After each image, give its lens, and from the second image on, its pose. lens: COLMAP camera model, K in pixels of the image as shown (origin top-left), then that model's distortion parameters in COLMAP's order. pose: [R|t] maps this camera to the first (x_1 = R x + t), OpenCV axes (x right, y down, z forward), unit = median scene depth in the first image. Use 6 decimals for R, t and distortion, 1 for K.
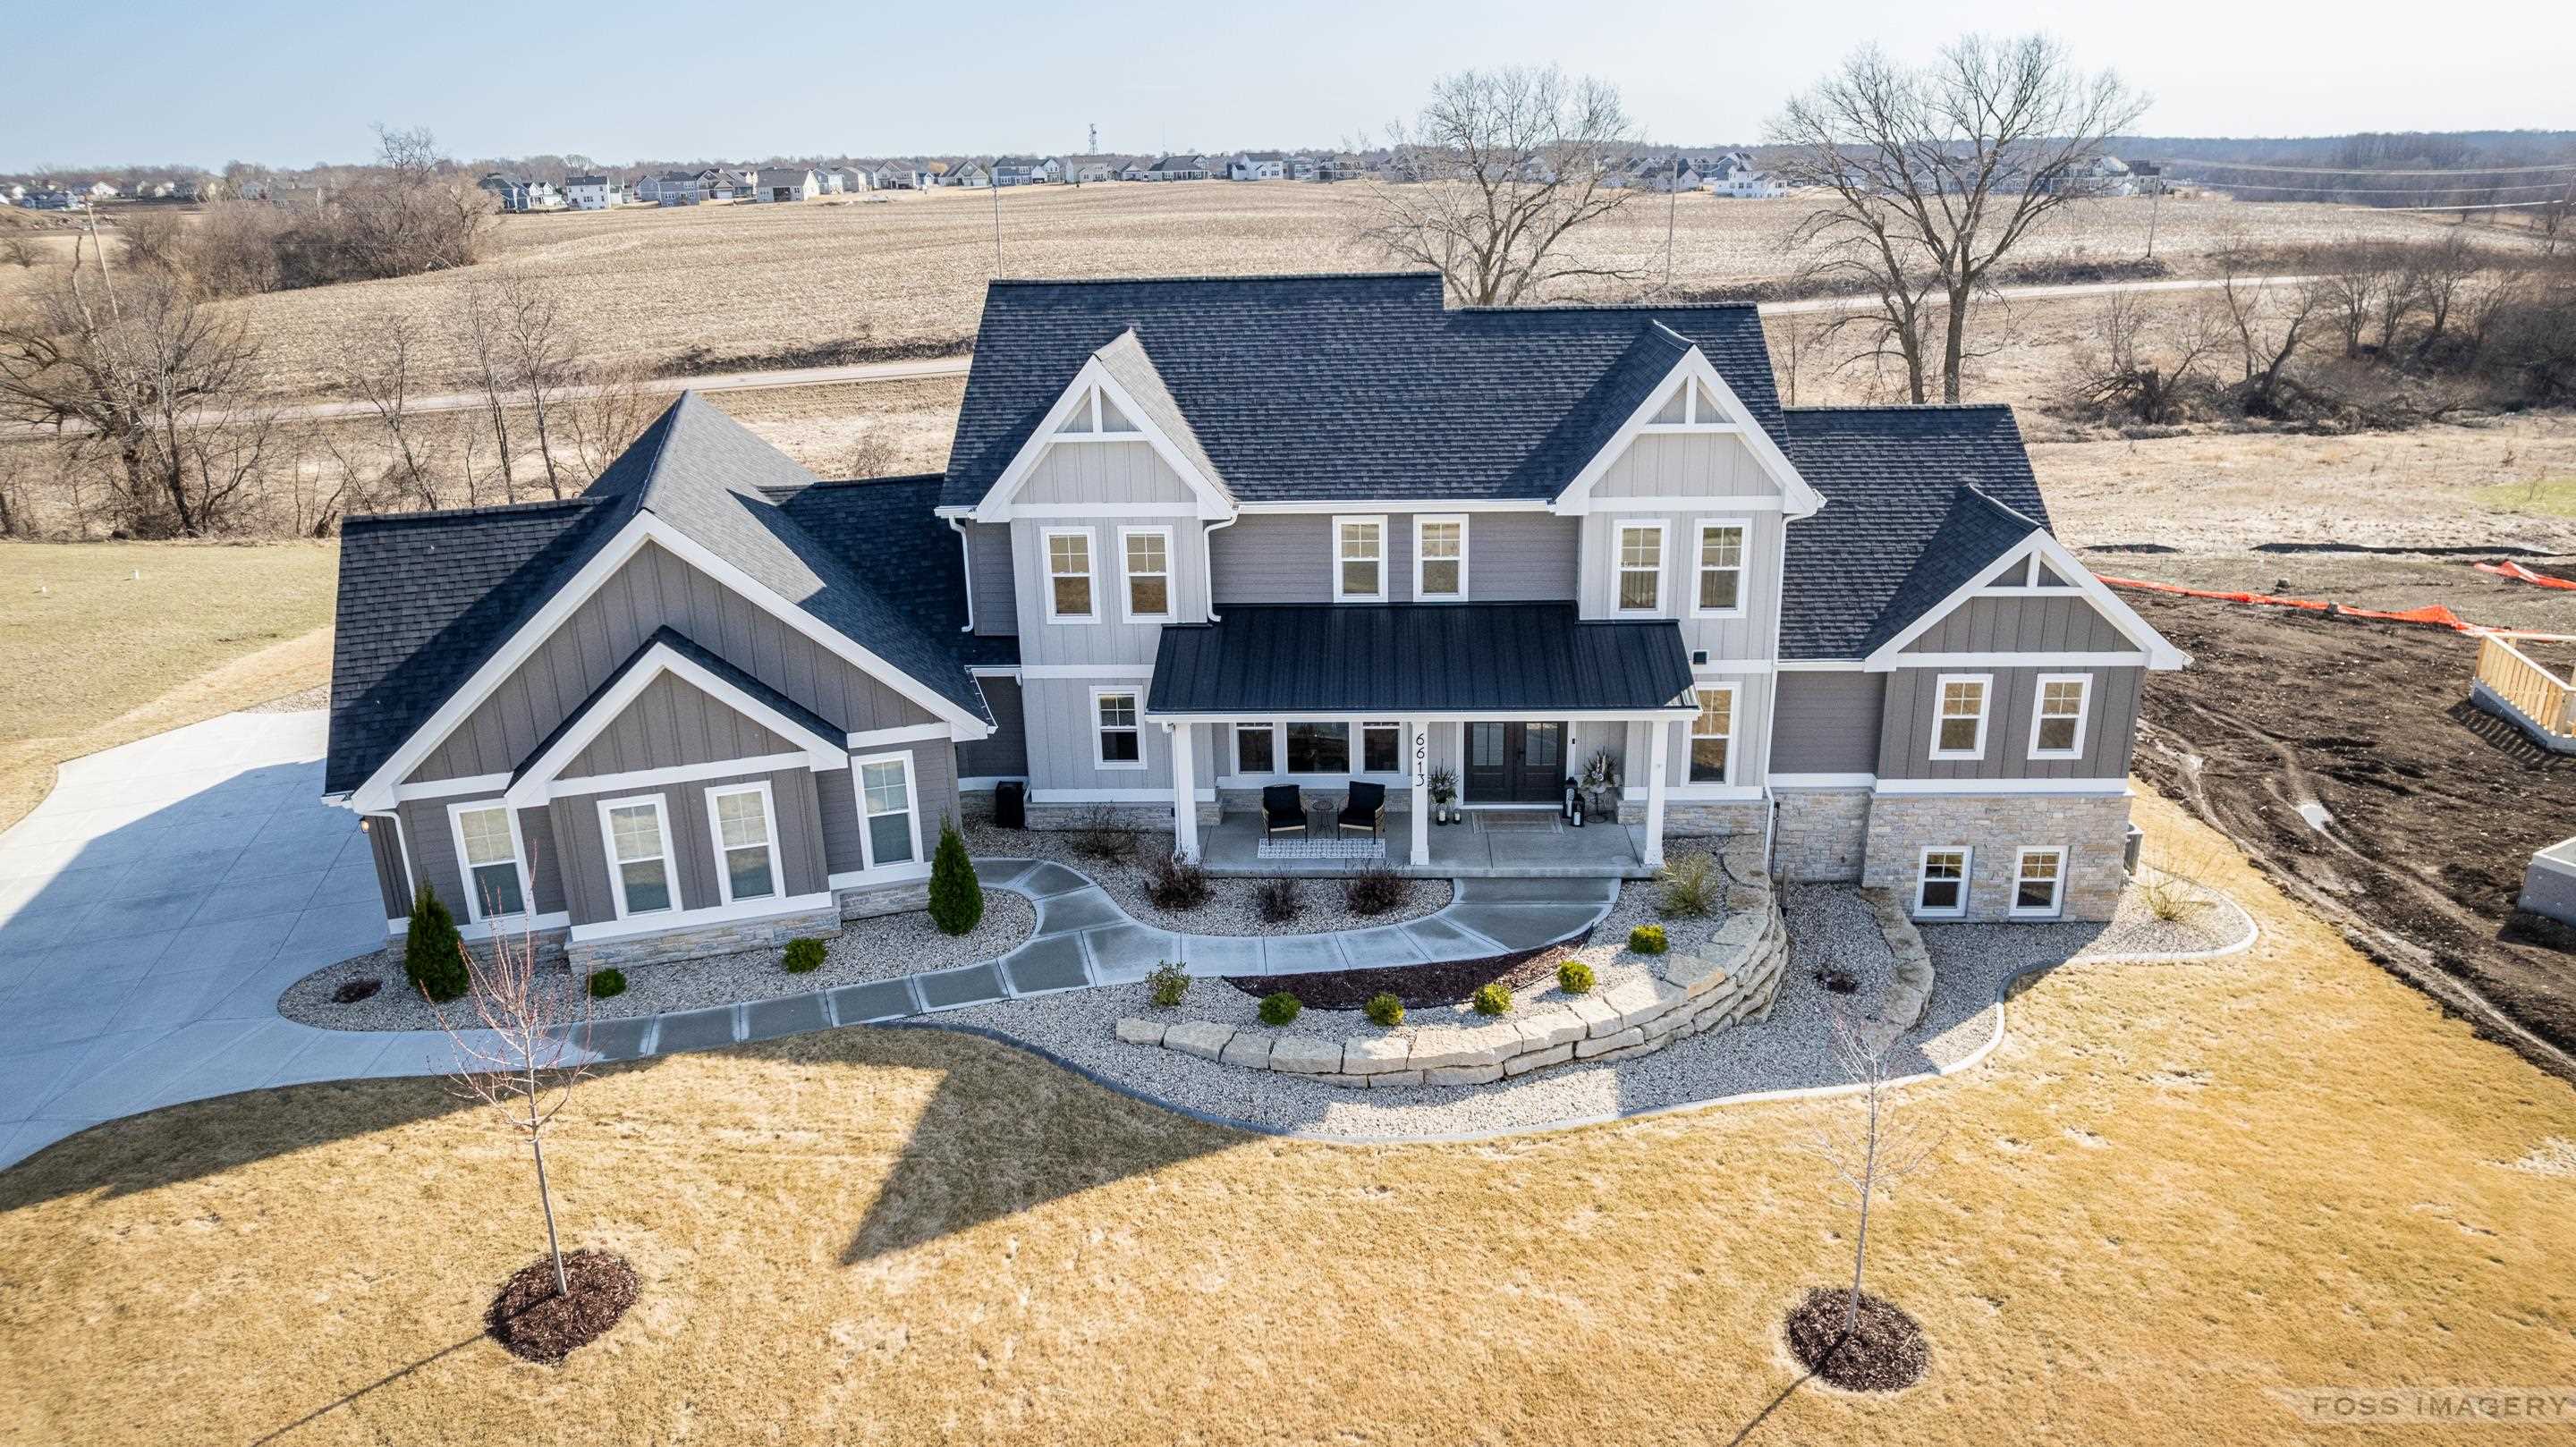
lens RADIAL K [[1630.5, 0, 1294.3], [0, 1630.5, 703.1], [0, 0, 1]] dist [-0.036882, 0.003138]
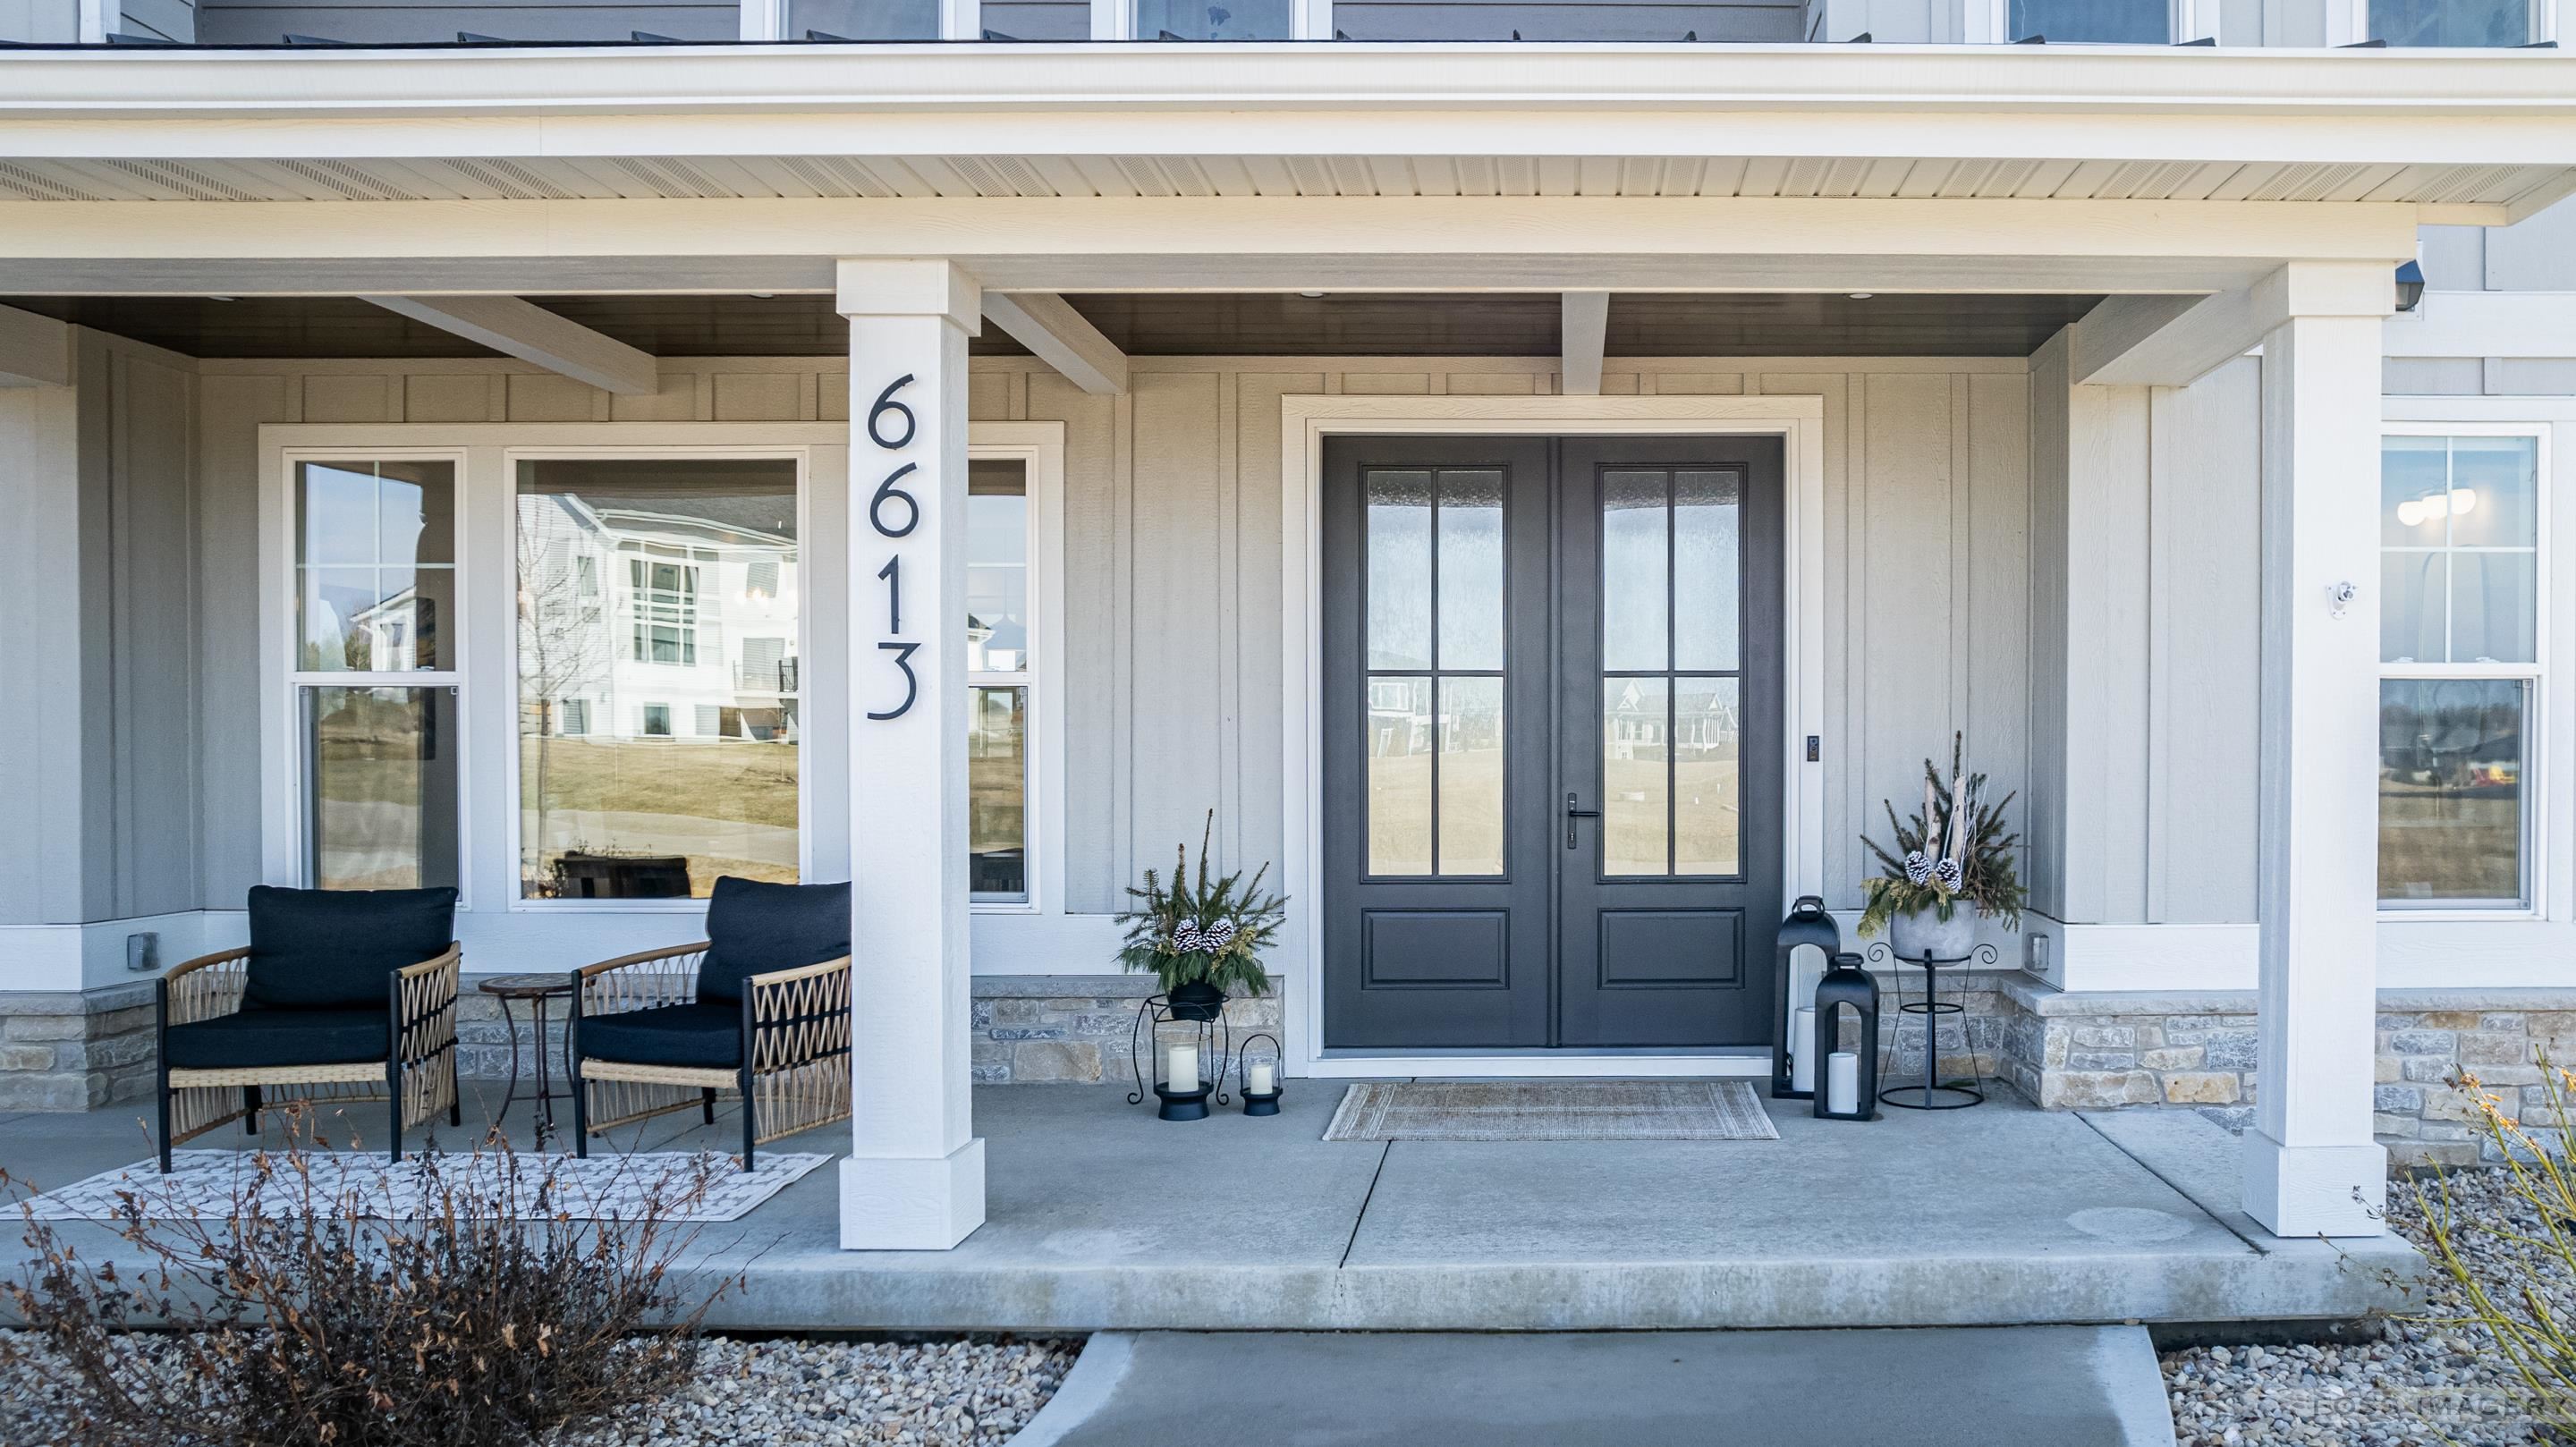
lens RADIAL K [[1878.1, 0, 1593.1], [0, 1878.1, 777.4], [0, 0, 1]] dist [-0.045625, 0.000818]
pose [[0.996946, 0.022433, 0.074801, 0.127632], [0.000615, 0.955565, -0.294781, 0.106730], [-0.078090, 0.293927, 0.952633, 0.791626]]
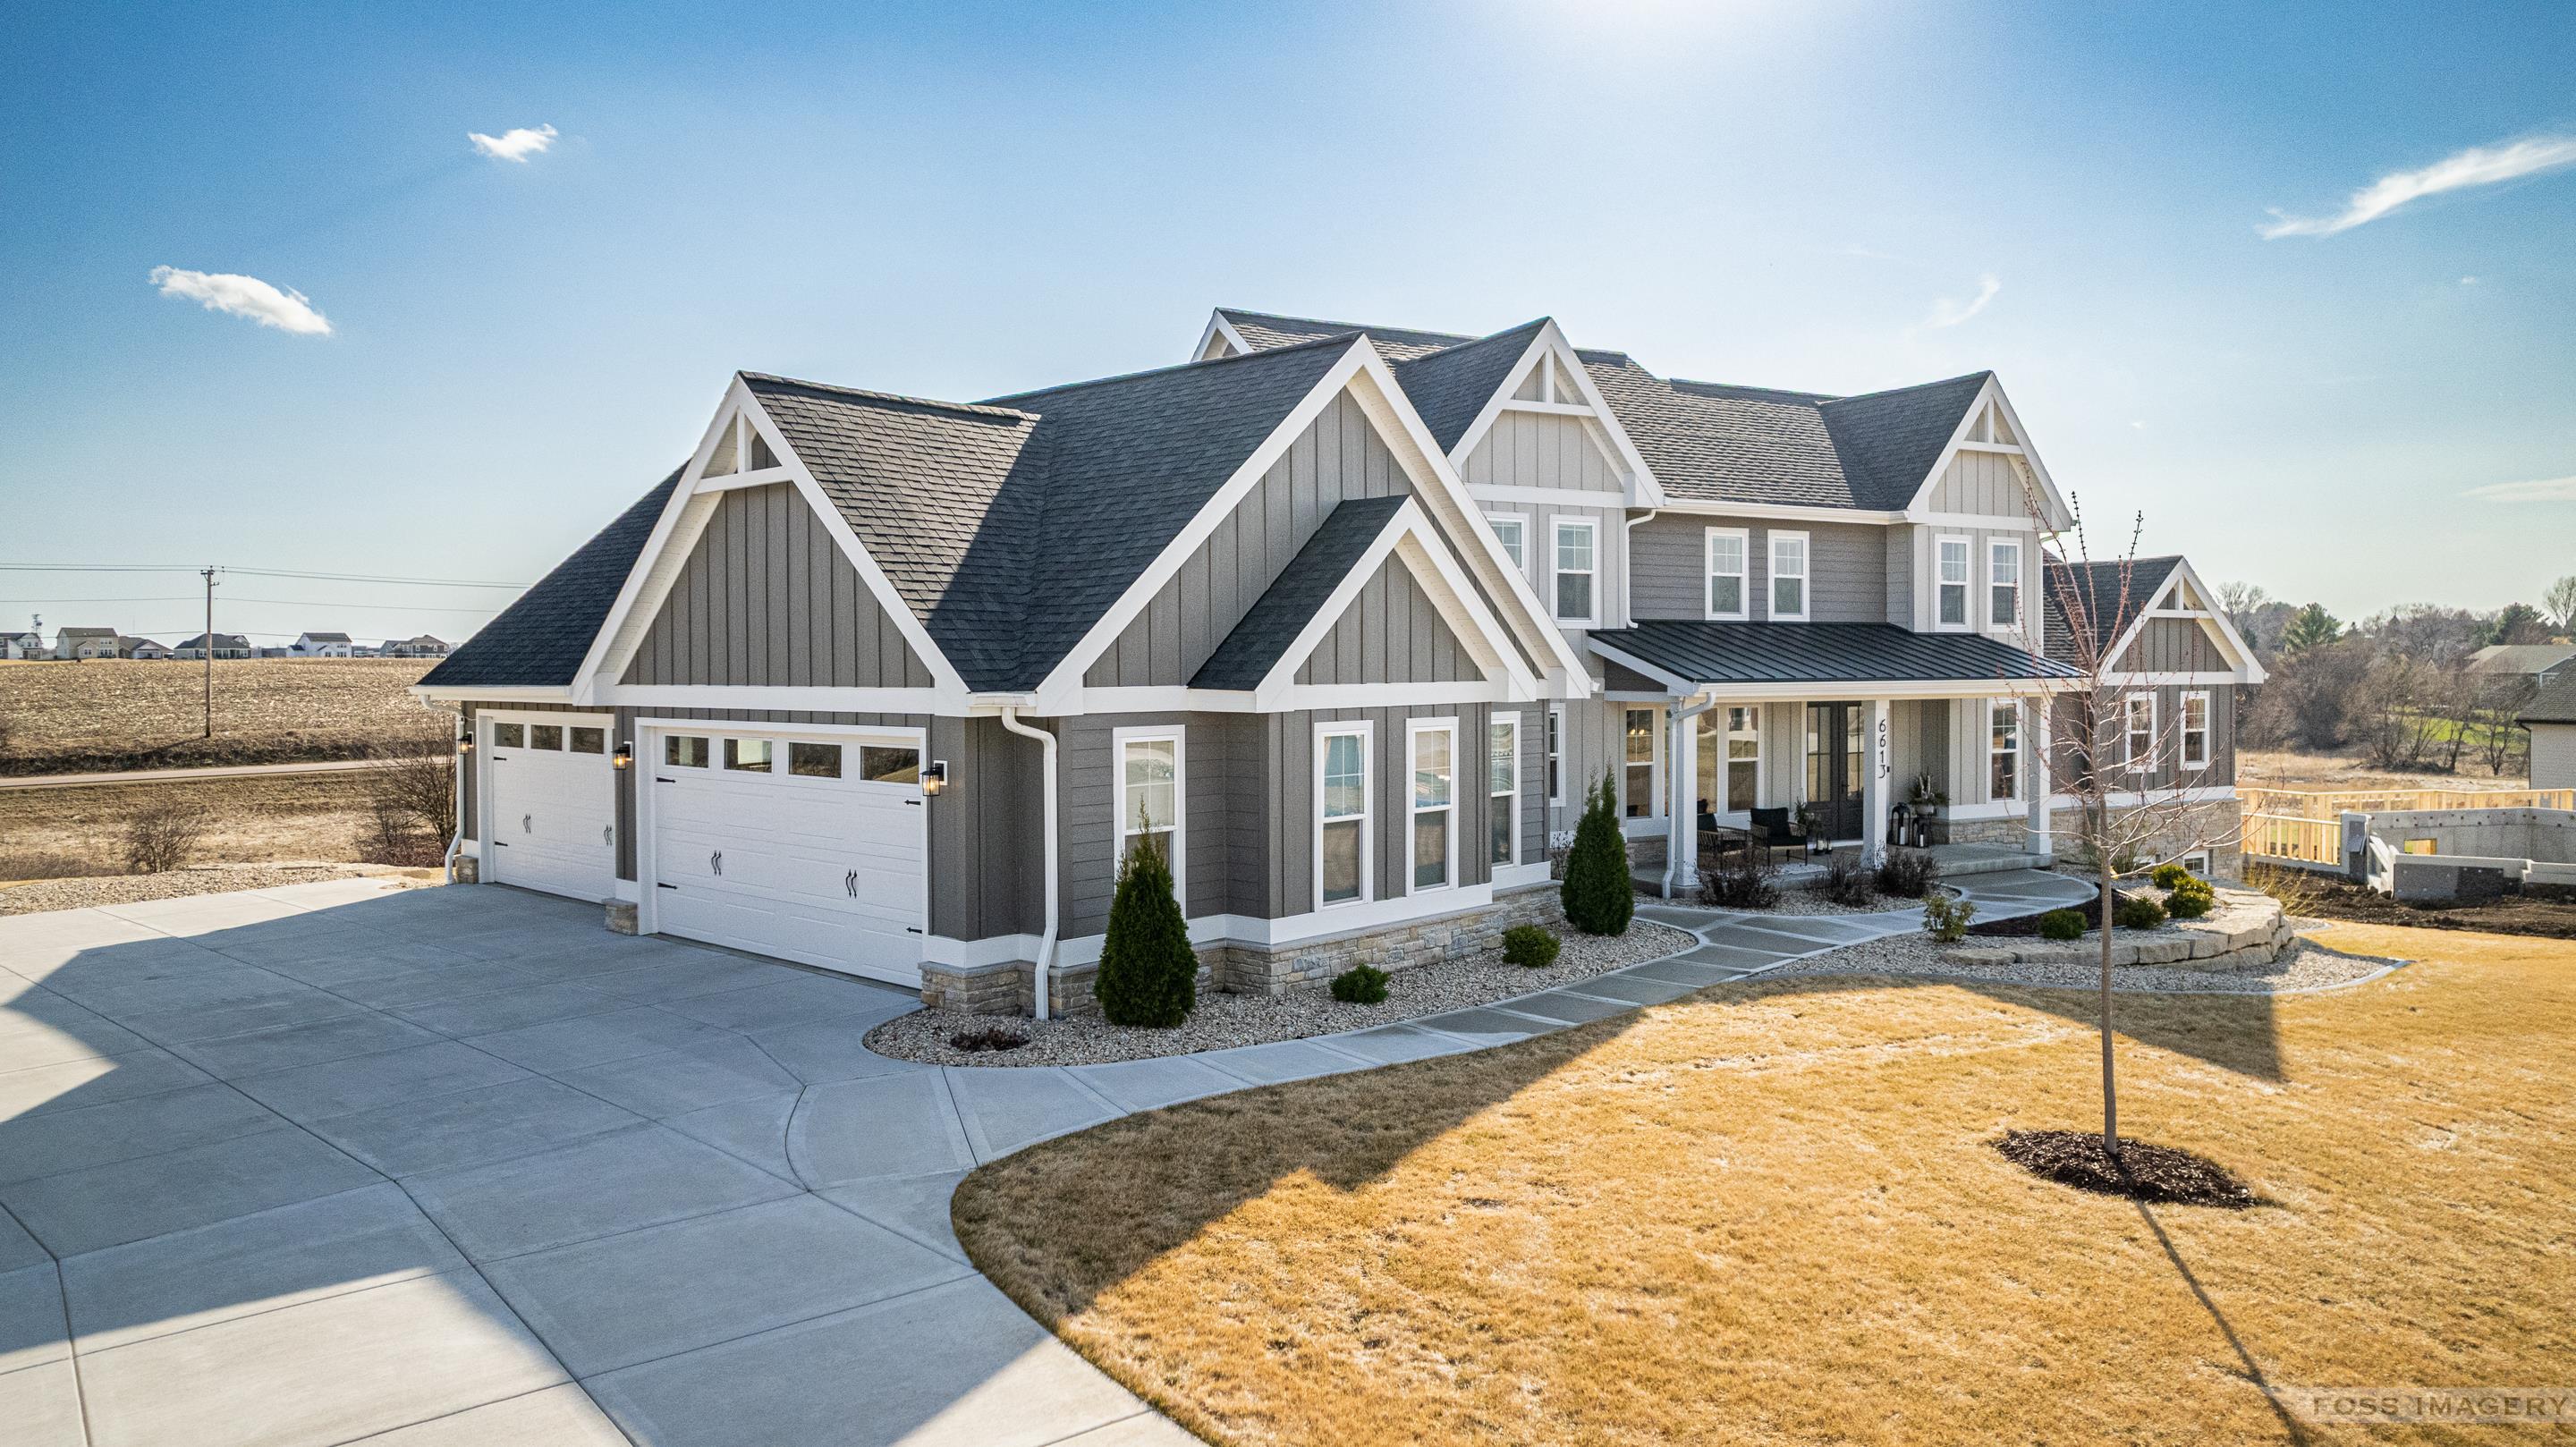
lens RADIAL K [[1649.0, 0, 1288.0], [0, 1649.0, 723.5], [0, 0, 1]] dist [-0.033916, 0.000502]
pose [[0.858252, 0.002005, 0.513225, -0.681391], [0.144926, 0.958348, -0.246100, 0.197237], [-0.492341, 0.285595, 0.822214, 0.365665]]
